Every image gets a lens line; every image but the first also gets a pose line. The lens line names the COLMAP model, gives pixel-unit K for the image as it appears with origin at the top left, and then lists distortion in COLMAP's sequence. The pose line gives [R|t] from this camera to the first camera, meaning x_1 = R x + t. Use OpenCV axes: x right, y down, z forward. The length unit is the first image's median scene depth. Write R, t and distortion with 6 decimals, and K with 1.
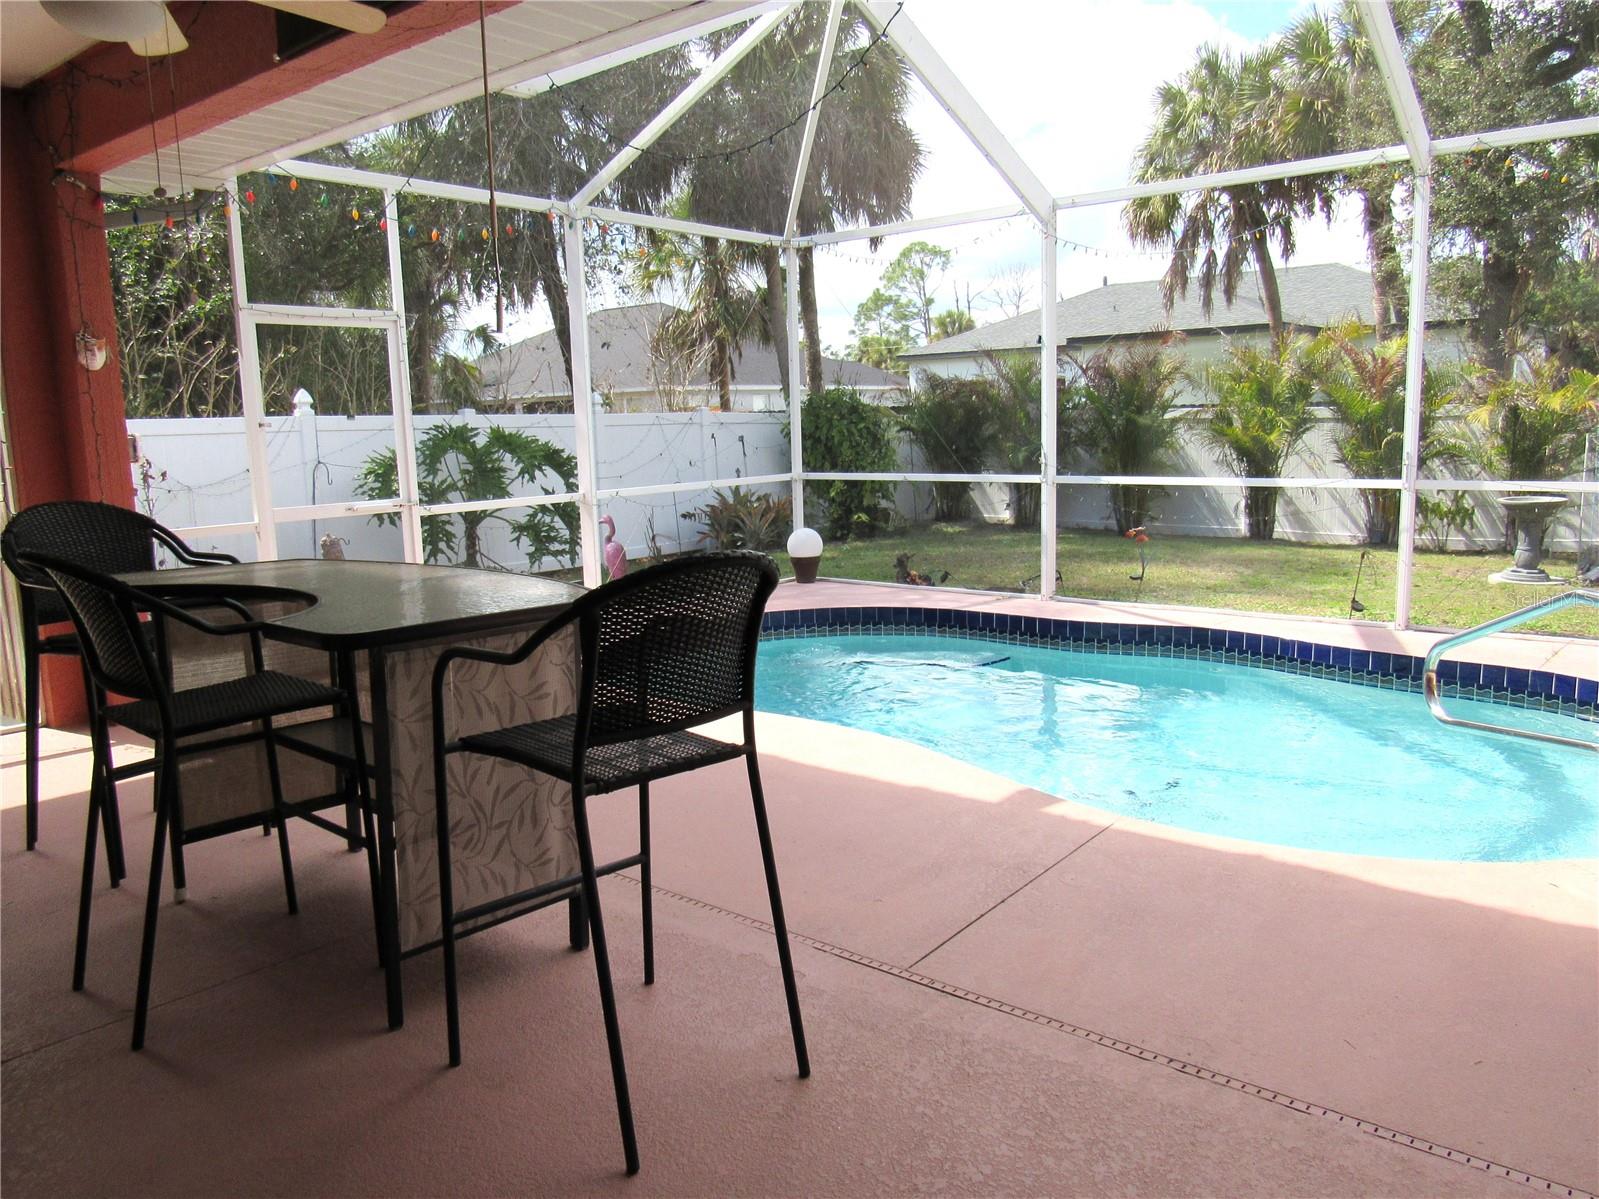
lens RADIAL K [[1170.4, 0, 798.4], [0, 1170.4, 601.9], [0, 0, 1]] dist [-0.017988, 0.000552]
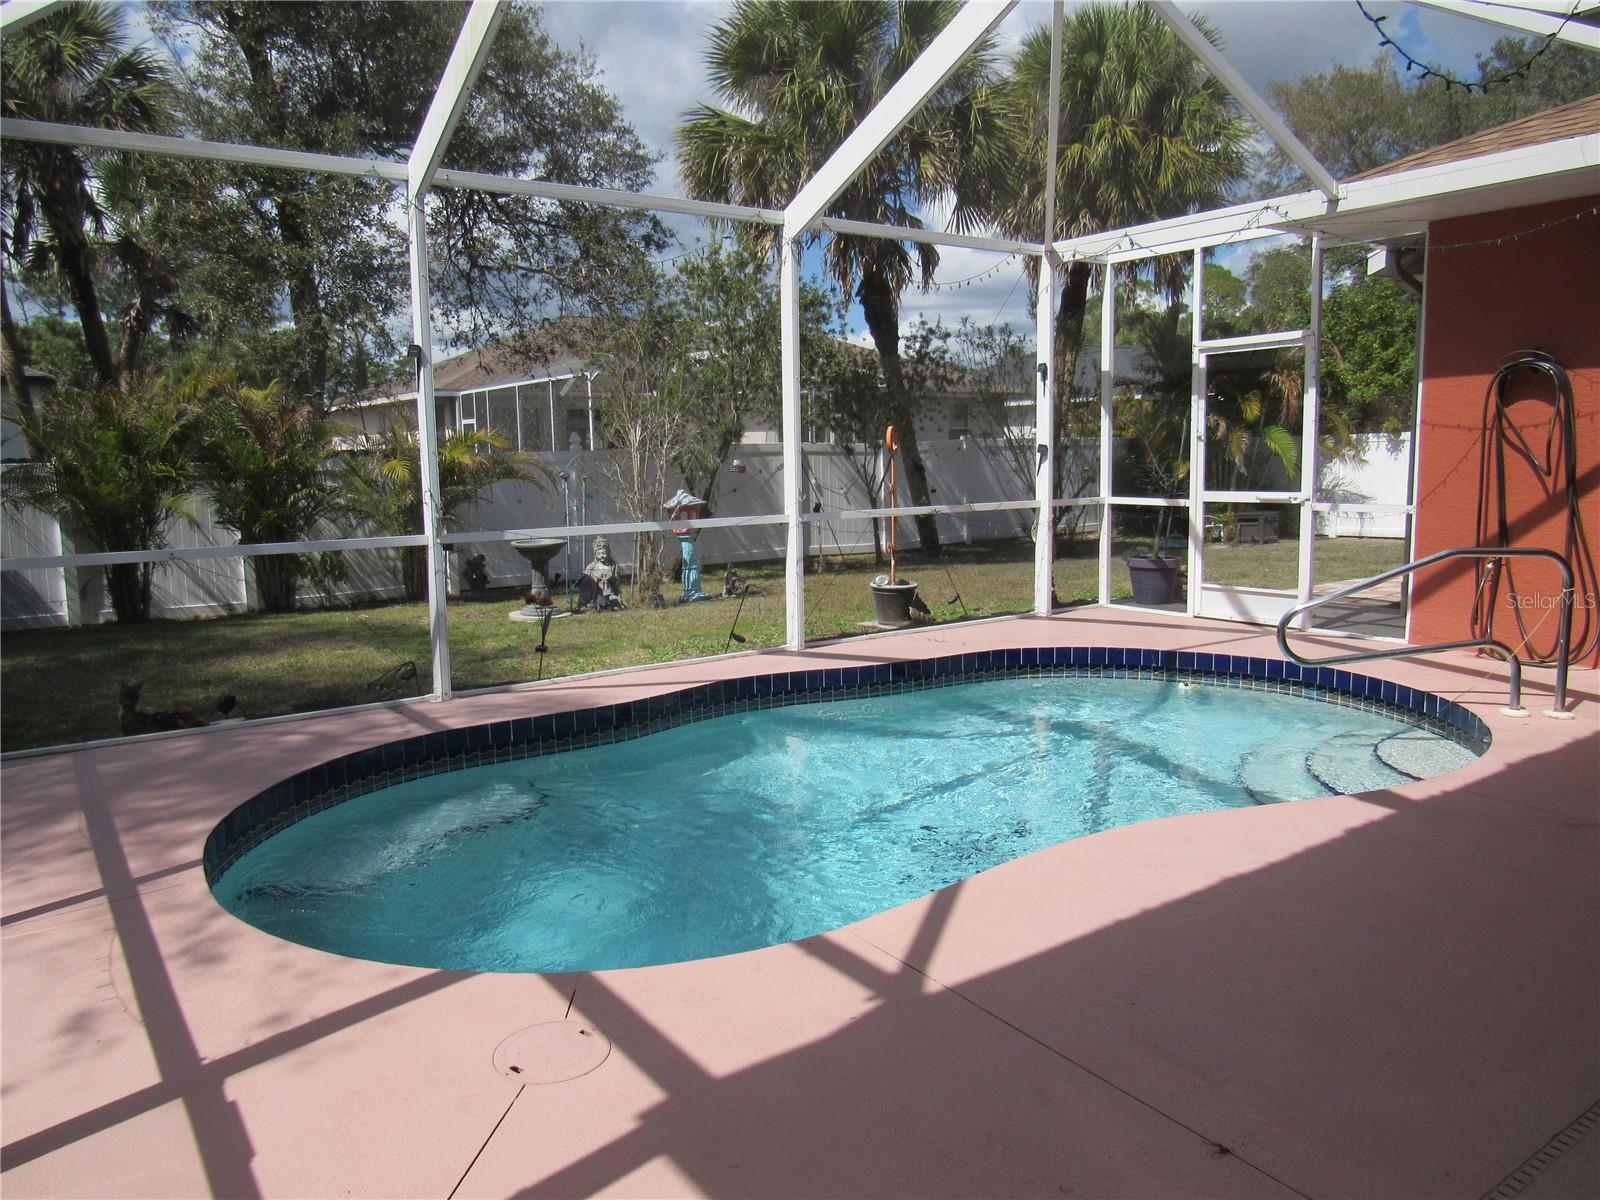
lens RADIAL K [[1137.8, 0, 800.0], [0, 1137.8, 600.0], [0, 0, 1]] dist [-0.015422, -0.001774]
pose [[0.247220, -0.099556, 0.963831, -0.337675], [0.156894, 0.985694, 0.061572, -0.056885], [-0.956173, 0.135997, 0.259303, 0.464343]]
